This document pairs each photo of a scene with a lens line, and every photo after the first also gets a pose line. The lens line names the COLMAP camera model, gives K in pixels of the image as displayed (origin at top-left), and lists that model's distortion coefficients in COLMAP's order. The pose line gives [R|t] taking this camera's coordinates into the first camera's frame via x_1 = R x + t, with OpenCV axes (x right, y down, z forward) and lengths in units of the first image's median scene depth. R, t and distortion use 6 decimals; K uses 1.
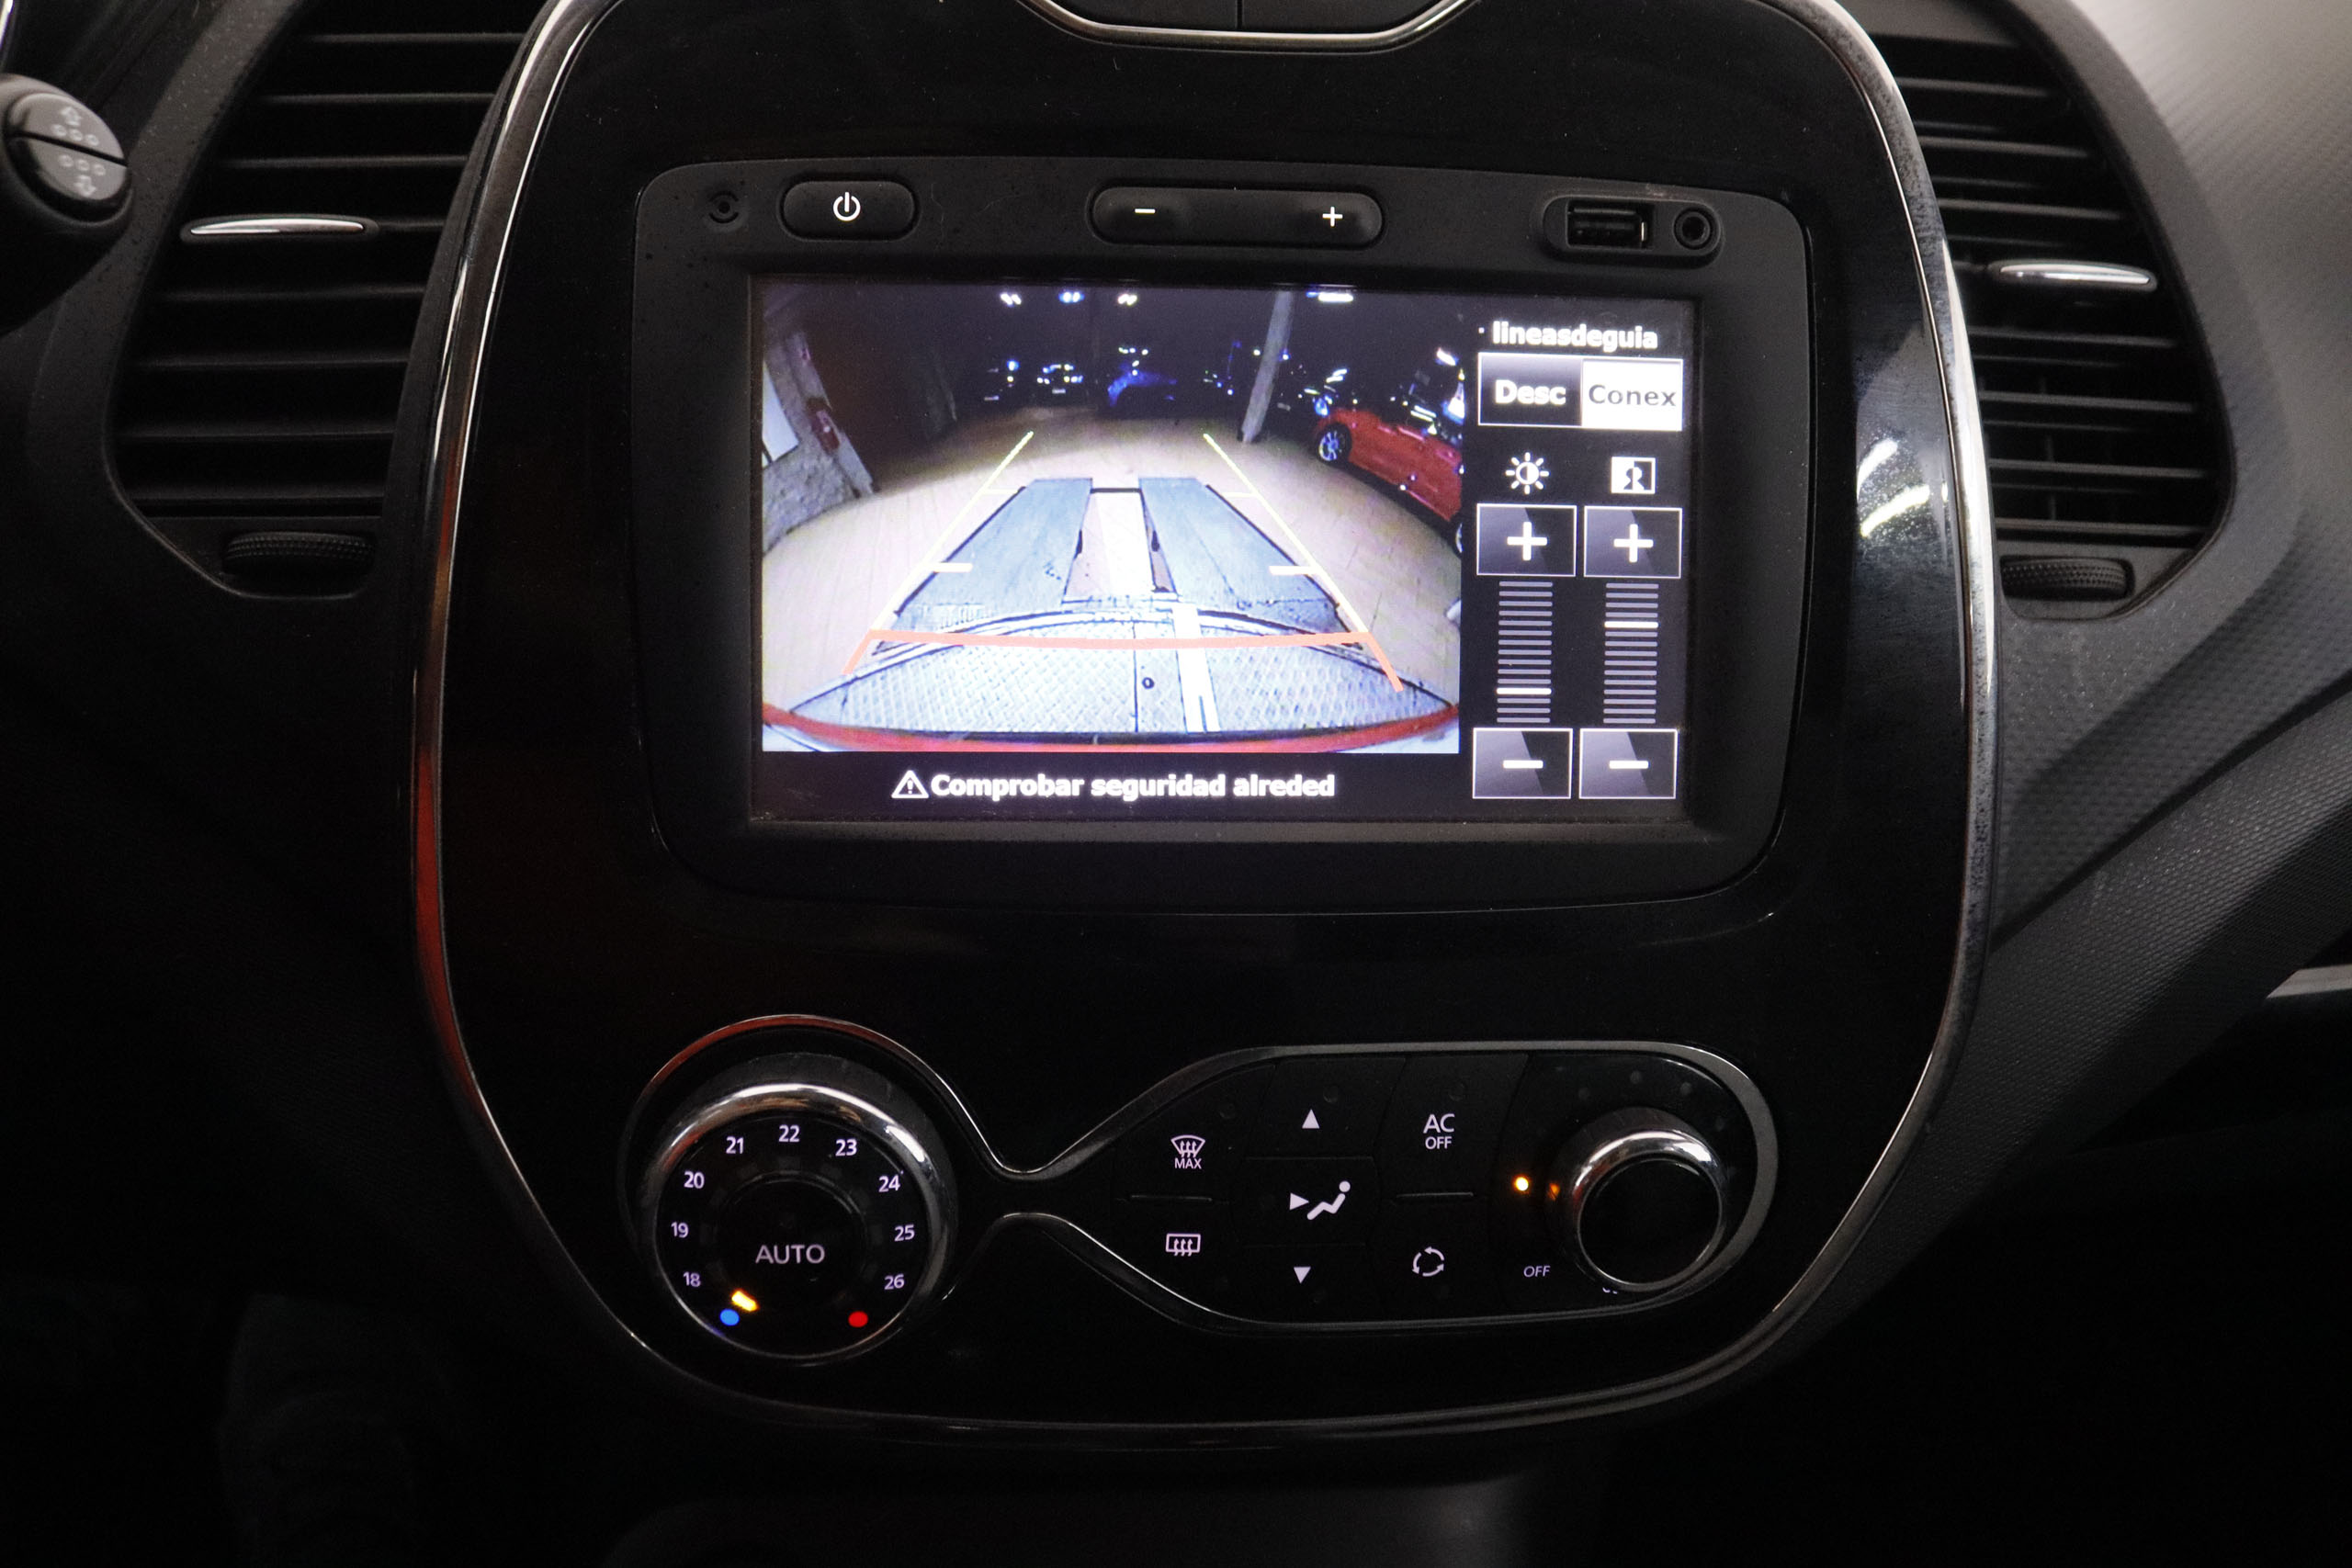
lens RADIAL K [[1932.2, 0, 1179.8], [0, 1932.2, 770.5], [0, 0, 1]] dist [-0.124405, 0.050728]
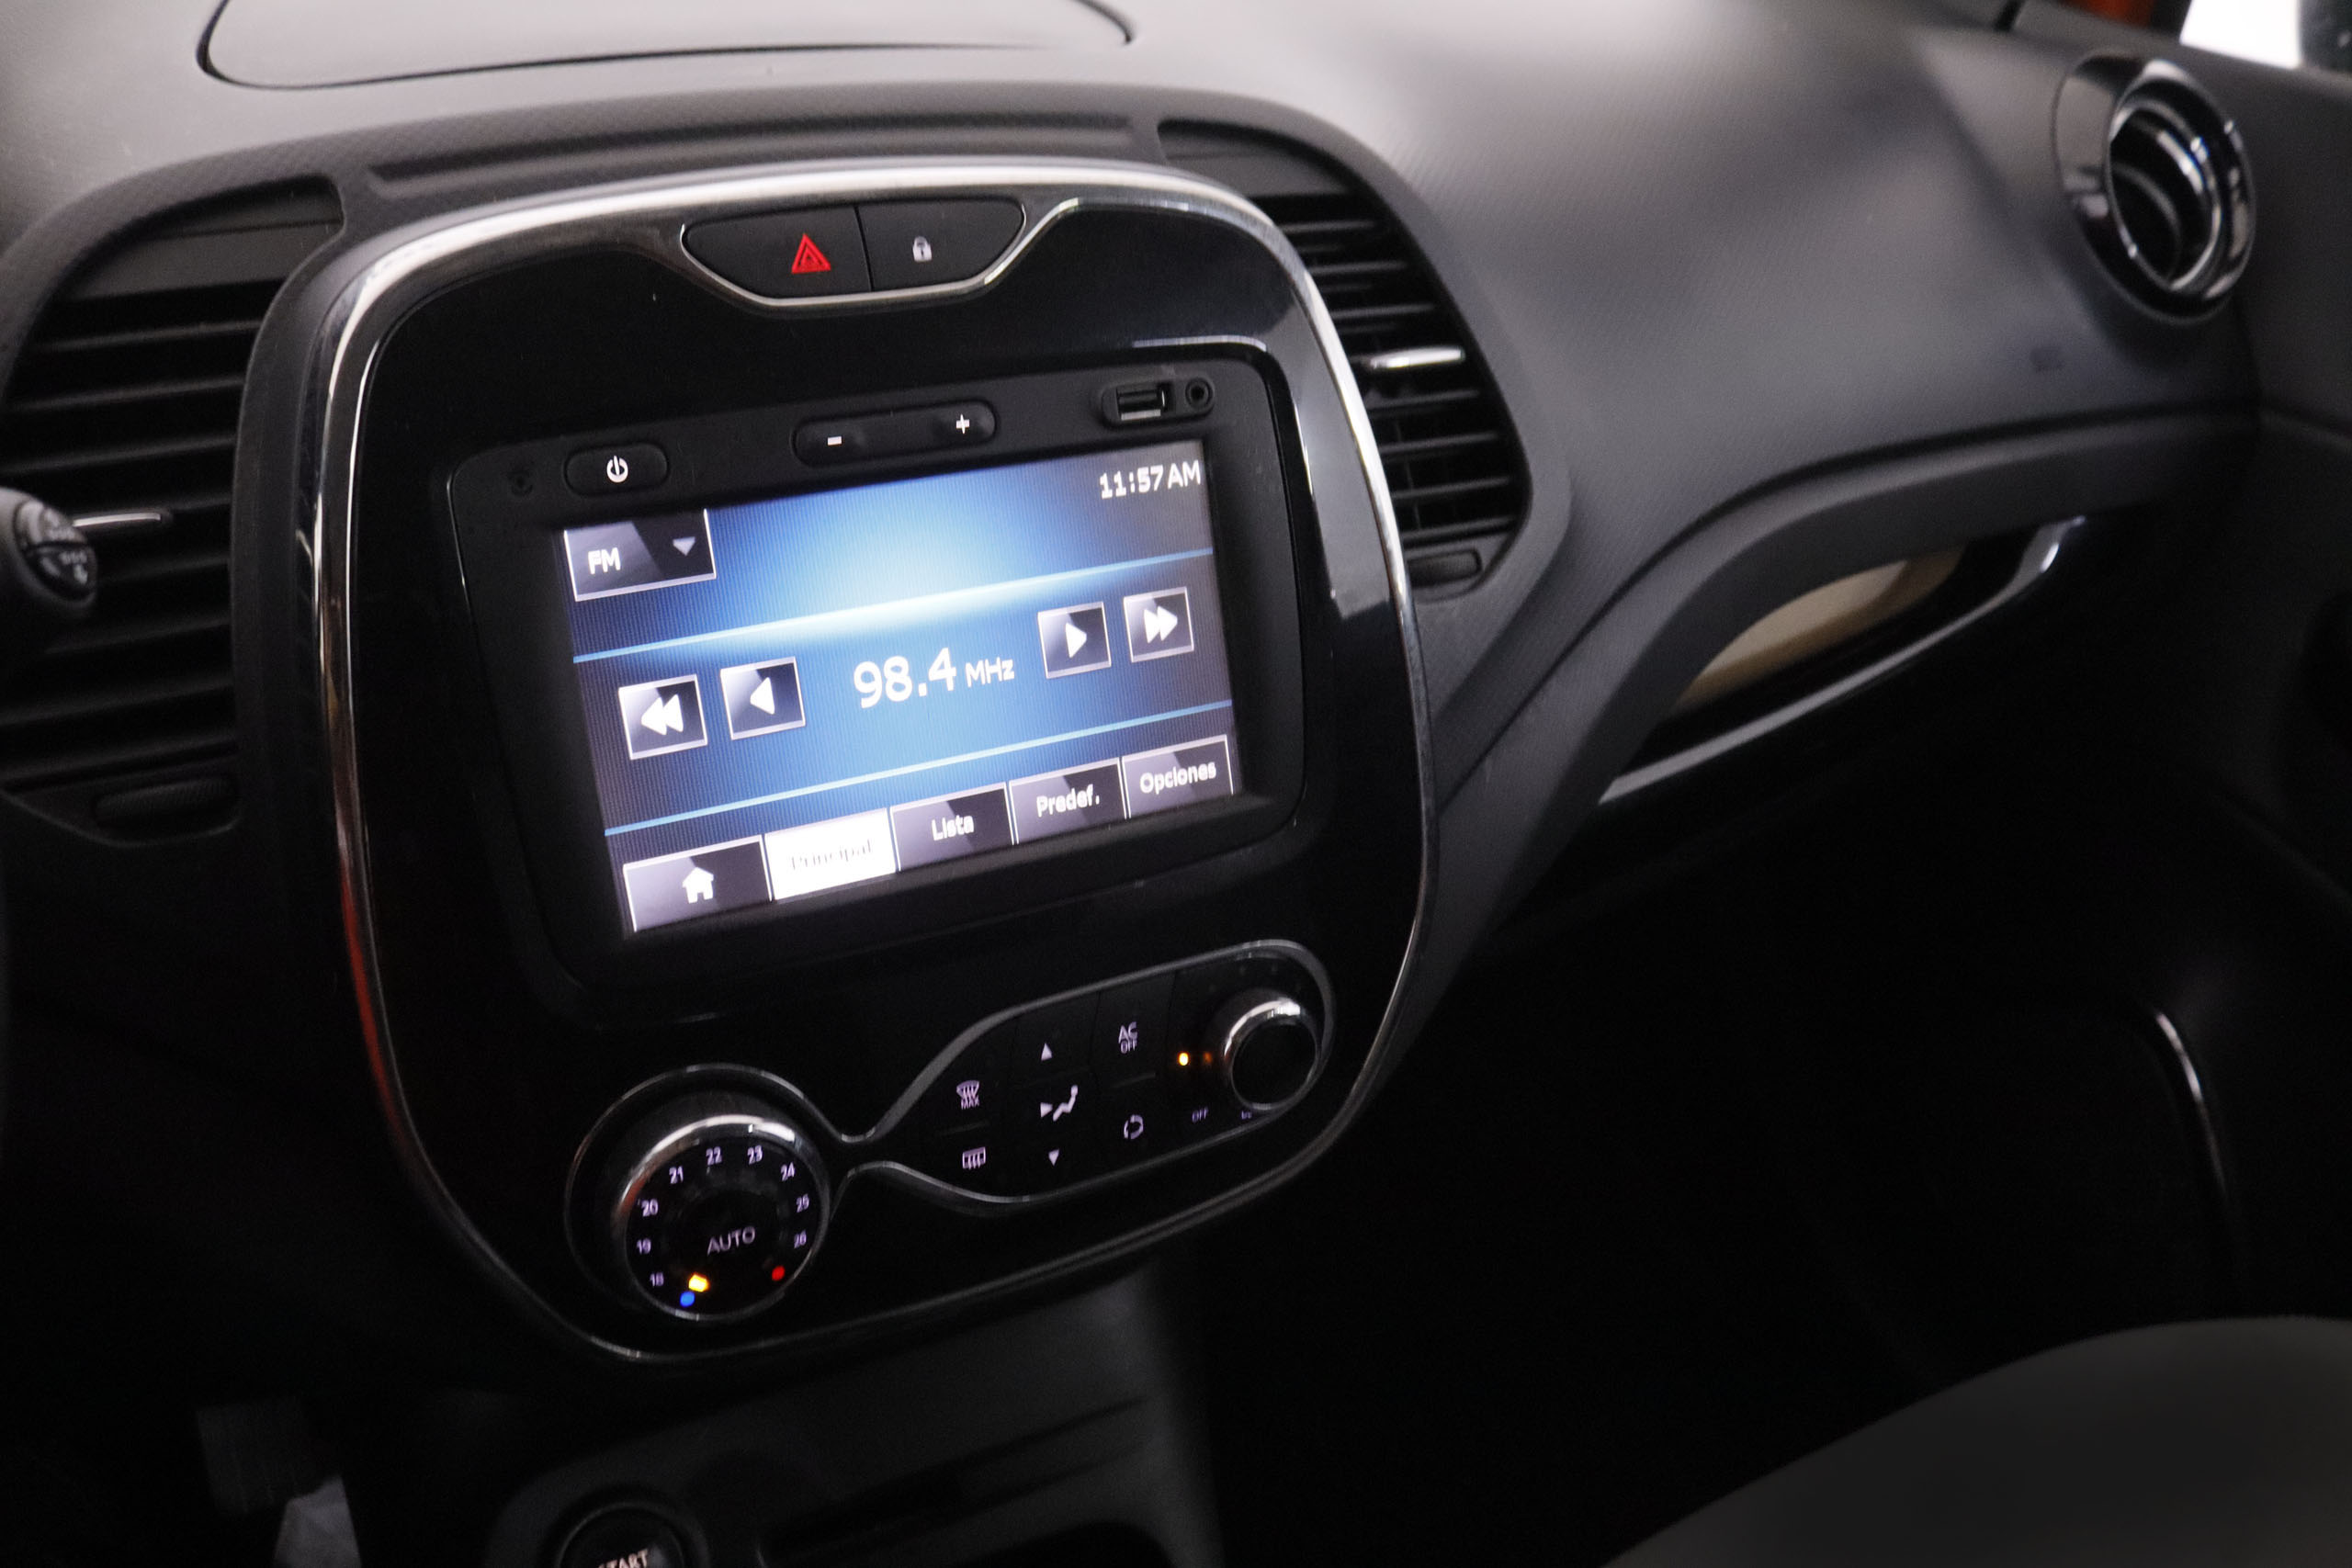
lens RADIAL K [[1932.2, 0, 1172.5], [0, 1932.2, 778.5], [0, 0, 1]] dist [-0.124405, 0.050728]
pose [[0.911532, -0.196175, 0.361420, -0.320040], [0.166889, 0.979722, 0.110876, -0.157770], [-0.375842, -0.040750, 0.925787, -0.344939]]
